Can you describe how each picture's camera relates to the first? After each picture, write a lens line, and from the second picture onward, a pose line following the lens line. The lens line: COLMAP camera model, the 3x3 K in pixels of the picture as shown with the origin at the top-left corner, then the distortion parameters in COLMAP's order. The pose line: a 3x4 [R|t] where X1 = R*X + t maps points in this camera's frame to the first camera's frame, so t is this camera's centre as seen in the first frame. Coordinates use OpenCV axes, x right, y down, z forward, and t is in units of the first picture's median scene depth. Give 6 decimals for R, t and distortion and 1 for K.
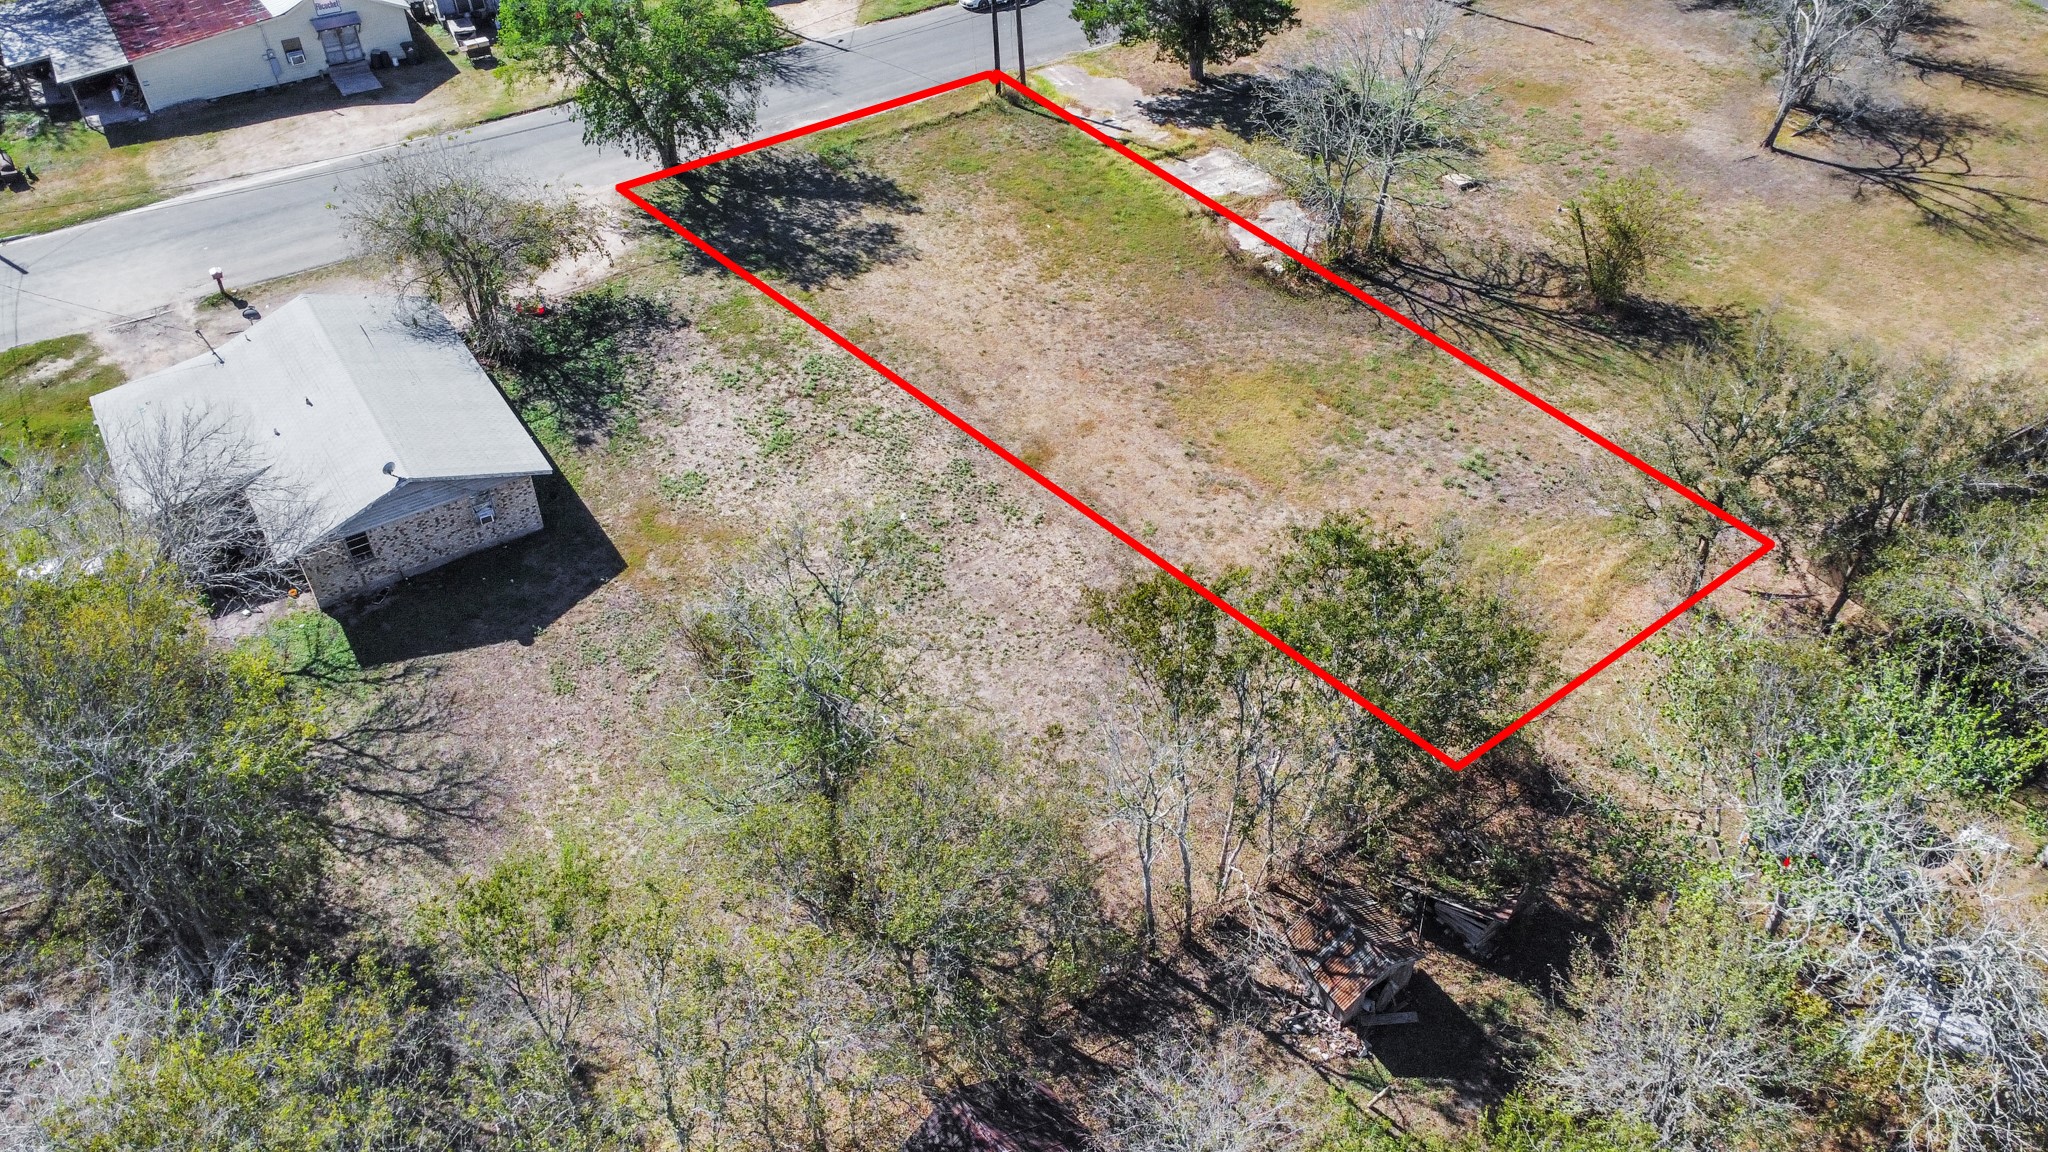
lens RADIAL K [[1510.7, 0, 1030.9], [0, 1510.7, 584.8], [0, 0, 1]] dist [0.011969, -0.003007]
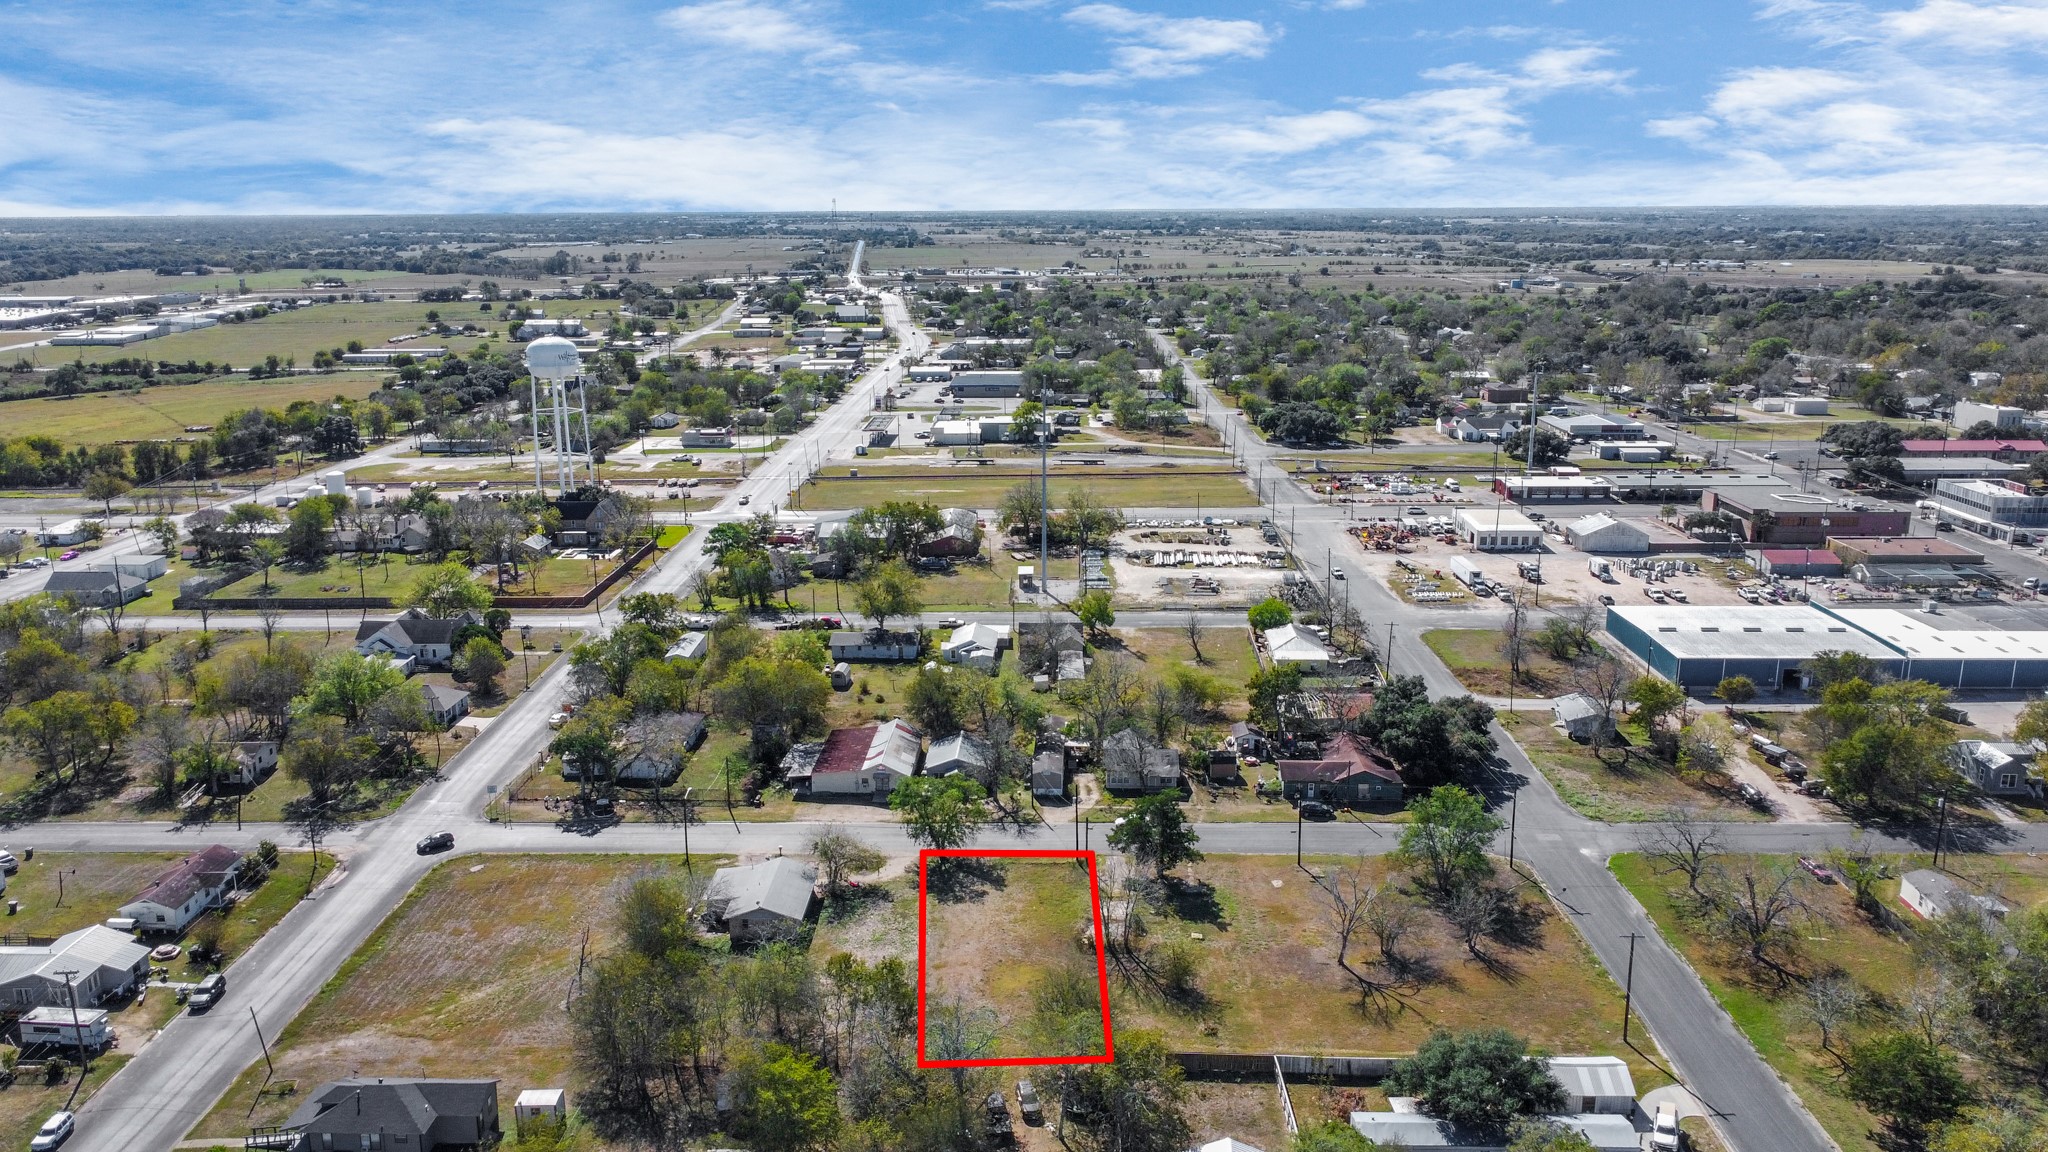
lens RADIAL K [[1529.8, 0, 1020.7], [0, 1529.8, 577.9], [0, 0, 1]] dist [0.003944, -0.005862]
pose [[0.823869, 0.137262, -0.549908, 1.355469], [-0.376566, 0.857695, -0.350081, 0.205525], [0.423601, 0.495498, 0.758316, -1.276919]]
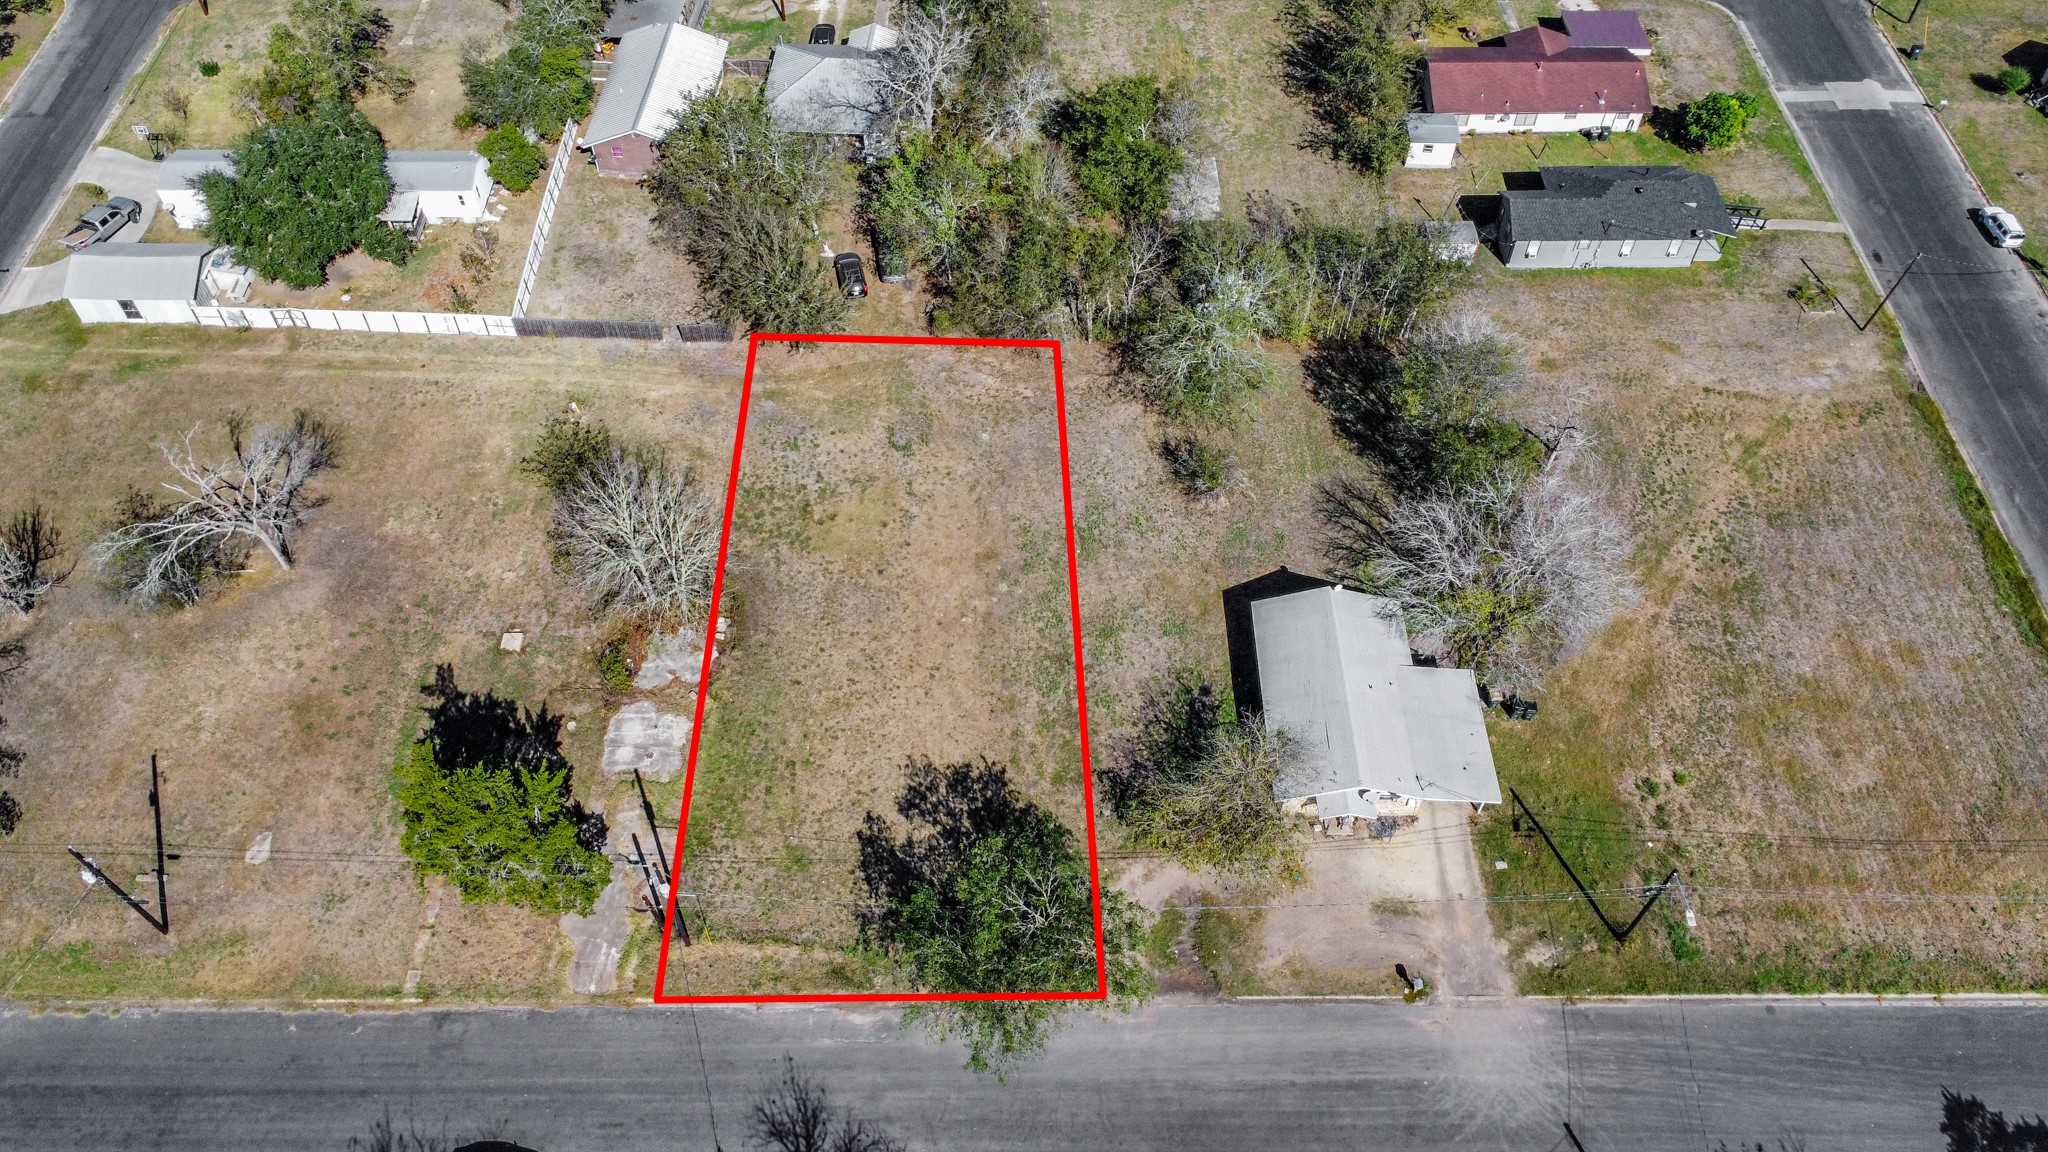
lens RADIAL K [[1529.8, 0, 1020.7], [0, 1529.8, 577.9], [0, 0, 1]] dist [0.003944, -0.005862]
pose [[-0.837119, -0.429962, 0.338178, -0.509693], [0.363152, 0.025517, 0.931381, -1.364198], [-0.409087, 0.902486, 0.134780, 0.626656]]
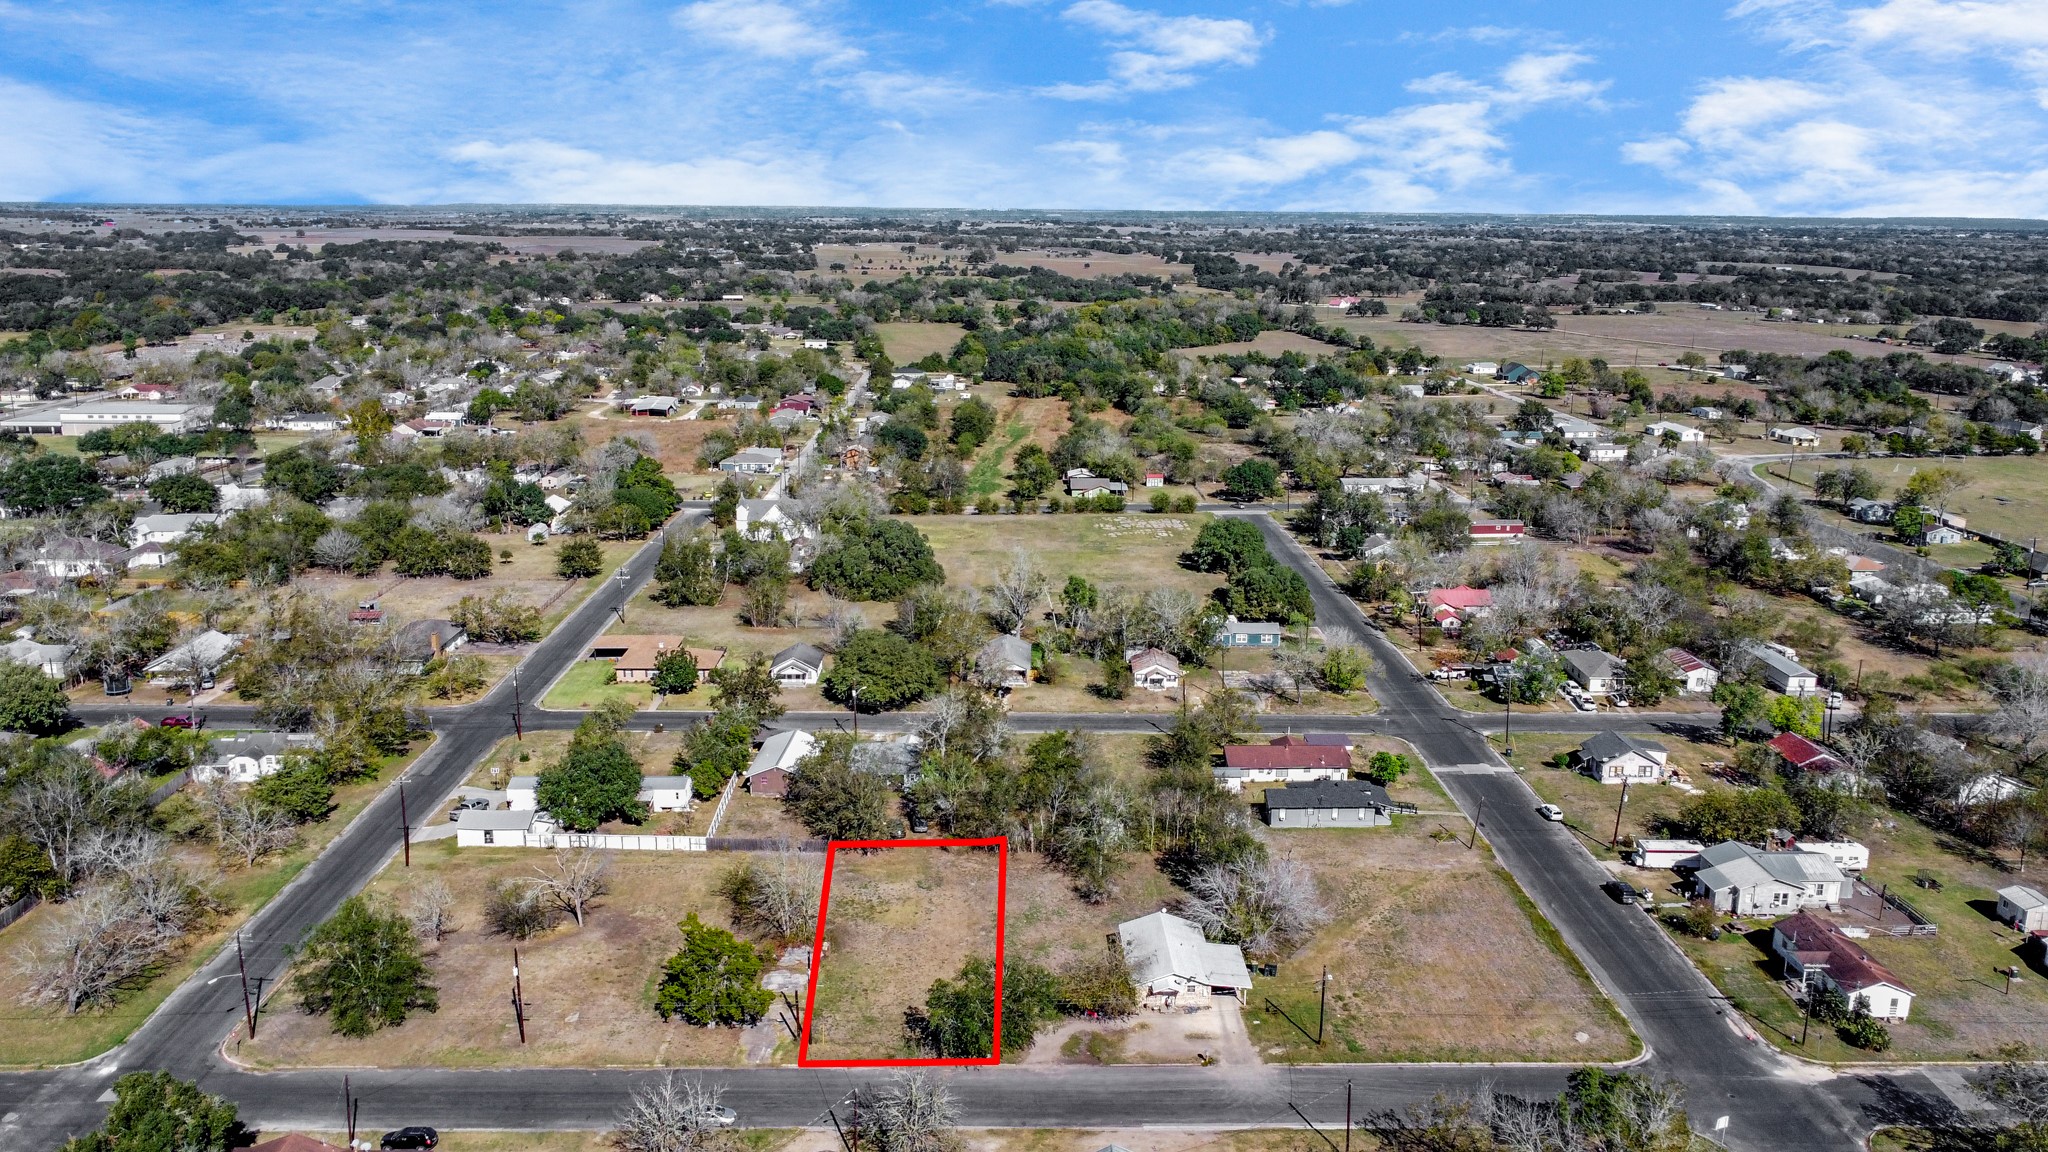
lens RADIAL K [[1529.8, 0, 1020.7], [0, 1529.8, 577.9], [0, 0, 1]] dist [0.003944, -0.005862]
pose [[-0.845694, -0.128294, 0.518018, -1.290625], [0.351203, 0.597064, 0.721229, -2.185425], [-0.401819, 0.791868, -0.459877, 1.485047]]
